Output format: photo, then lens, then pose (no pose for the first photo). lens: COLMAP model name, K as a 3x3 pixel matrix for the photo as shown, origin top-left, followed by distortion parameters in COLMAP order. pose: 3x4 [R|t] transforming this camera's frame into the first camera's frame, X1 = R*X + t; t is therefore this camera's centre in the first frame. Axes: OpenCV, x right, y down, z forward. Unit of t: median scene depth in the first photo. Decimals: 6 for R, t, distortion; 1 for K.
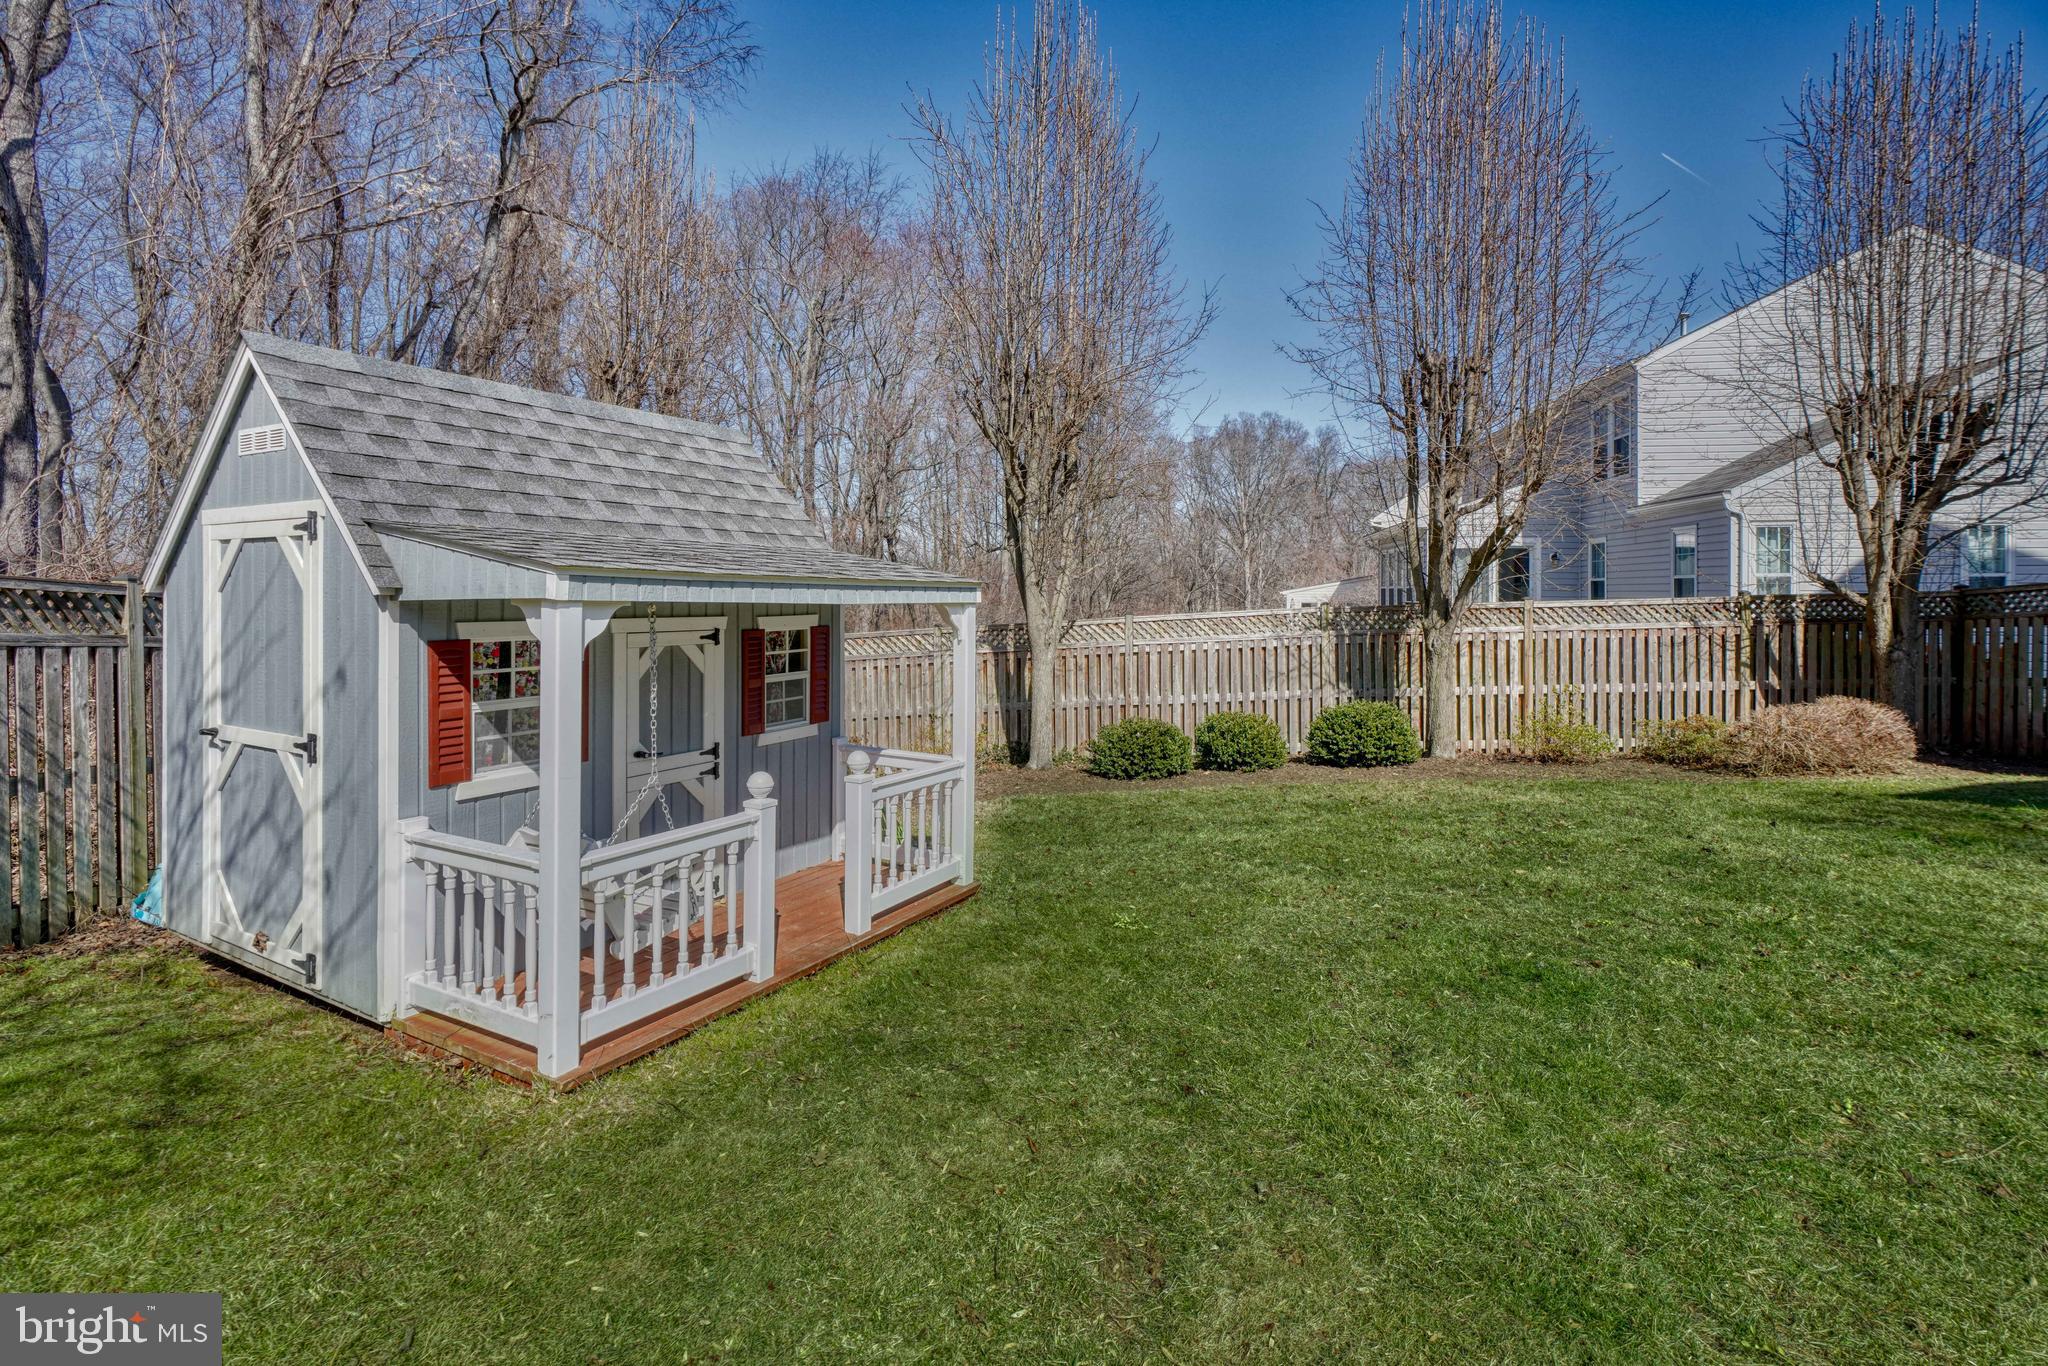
lens RADIAL K [[913.9, 0, 1010.0], [0, 913.9, 687.2], [0, 0, 1]] dist [-0.011025, -0.000121]
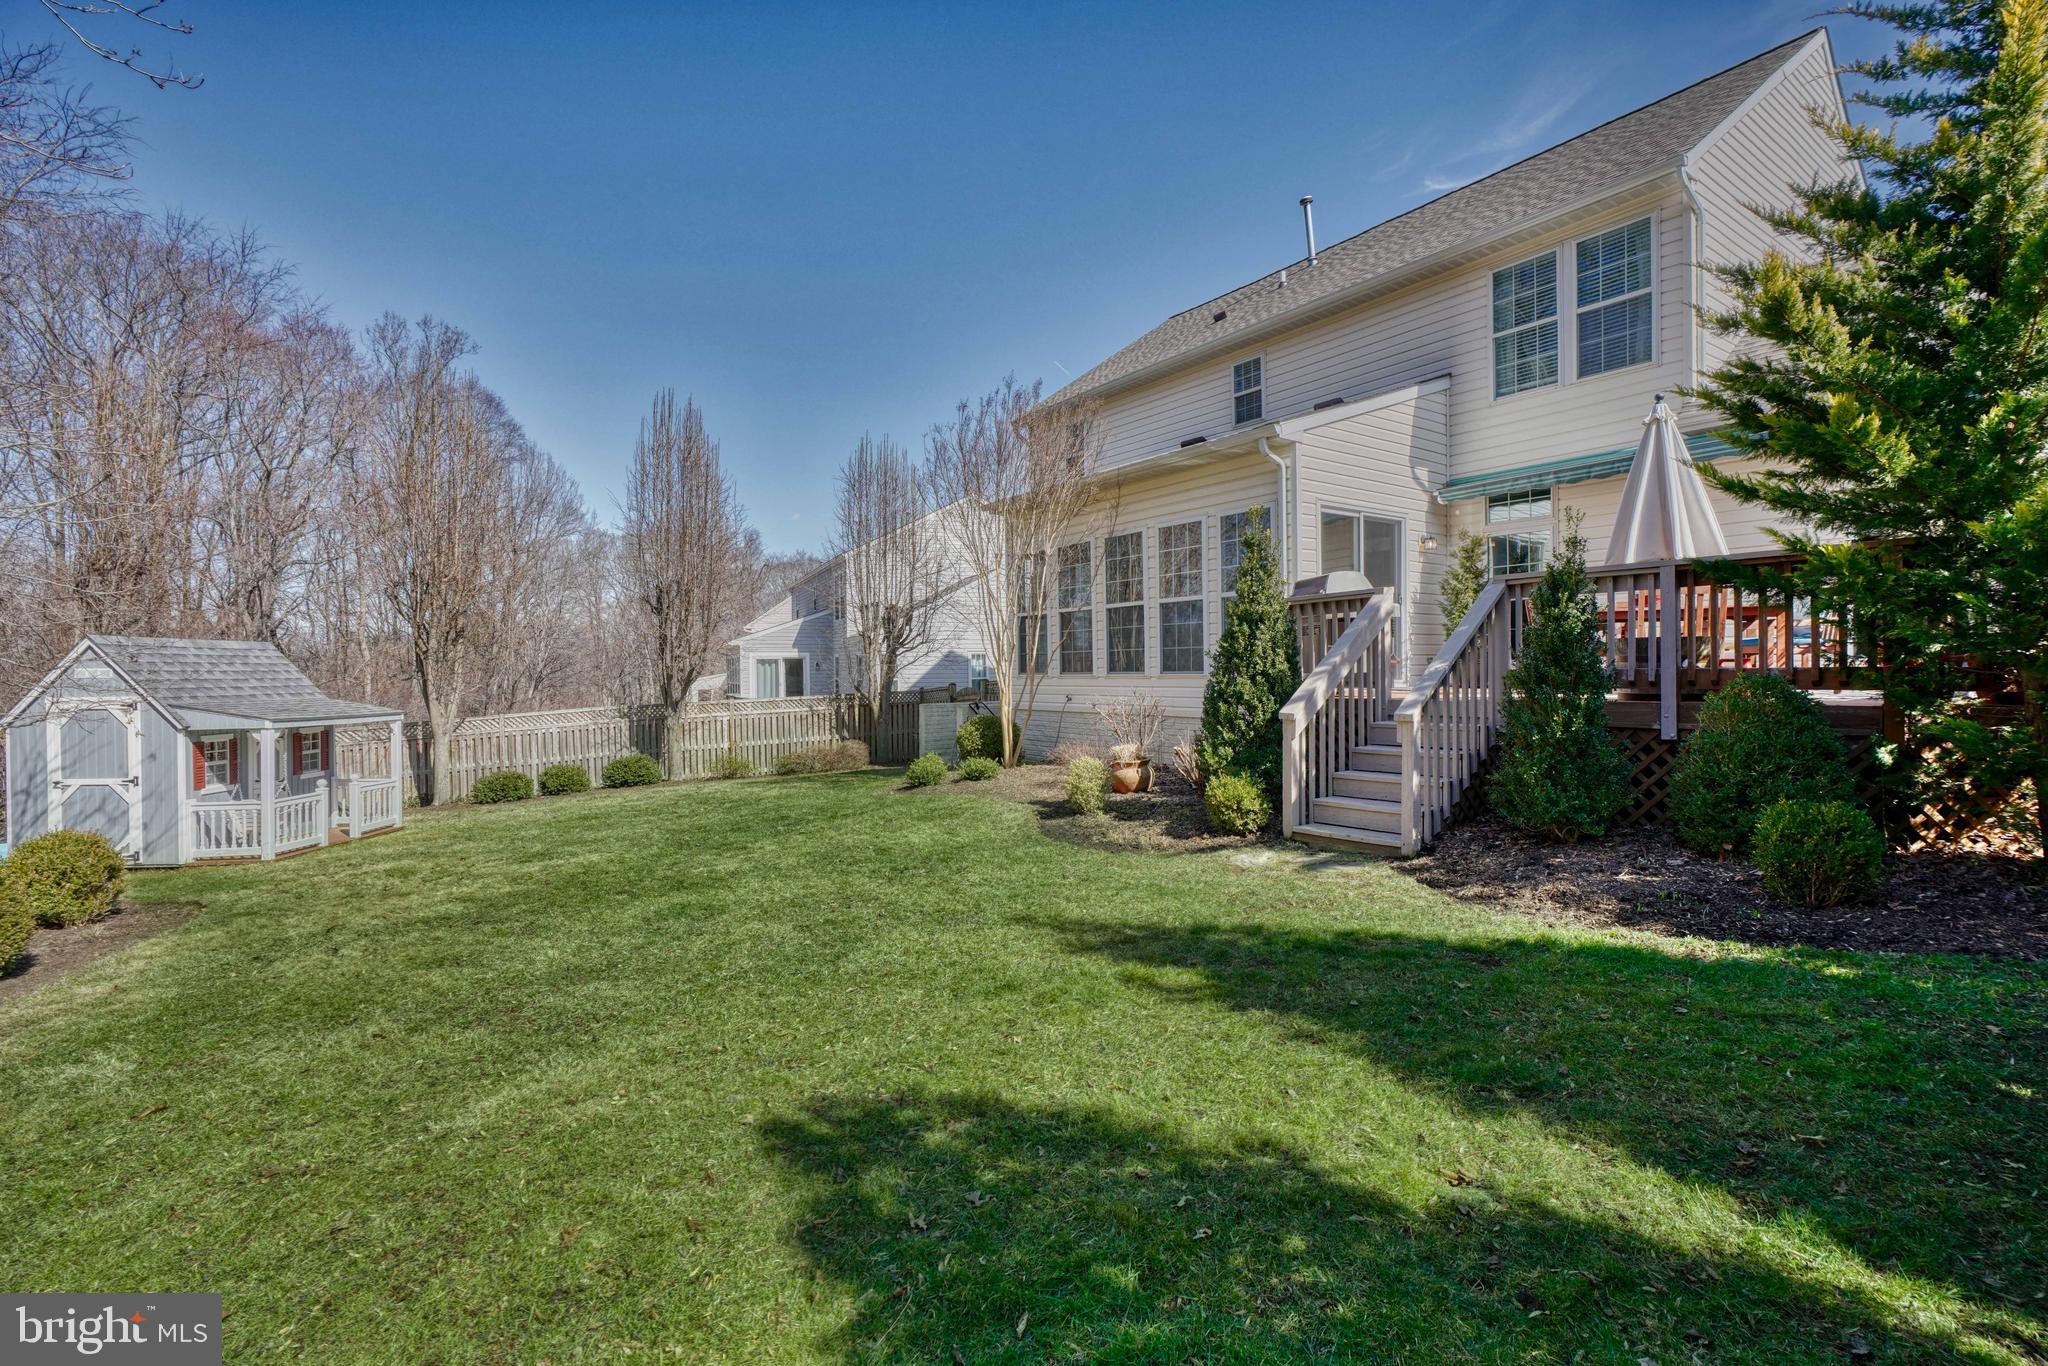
lens RADIAL K [[913.9, 0, 1010.0], [0, 913.9, 687.2], [0, 0, 1]] dist [-0.011025, -0.000121]
pose [[0.840854, -0.019932, 0.540895, 0.011540], [0.065229, 0.995770, -0.064708, 0.050258], [-0.537317, 0.089692, 0.838597, -1.090513]]
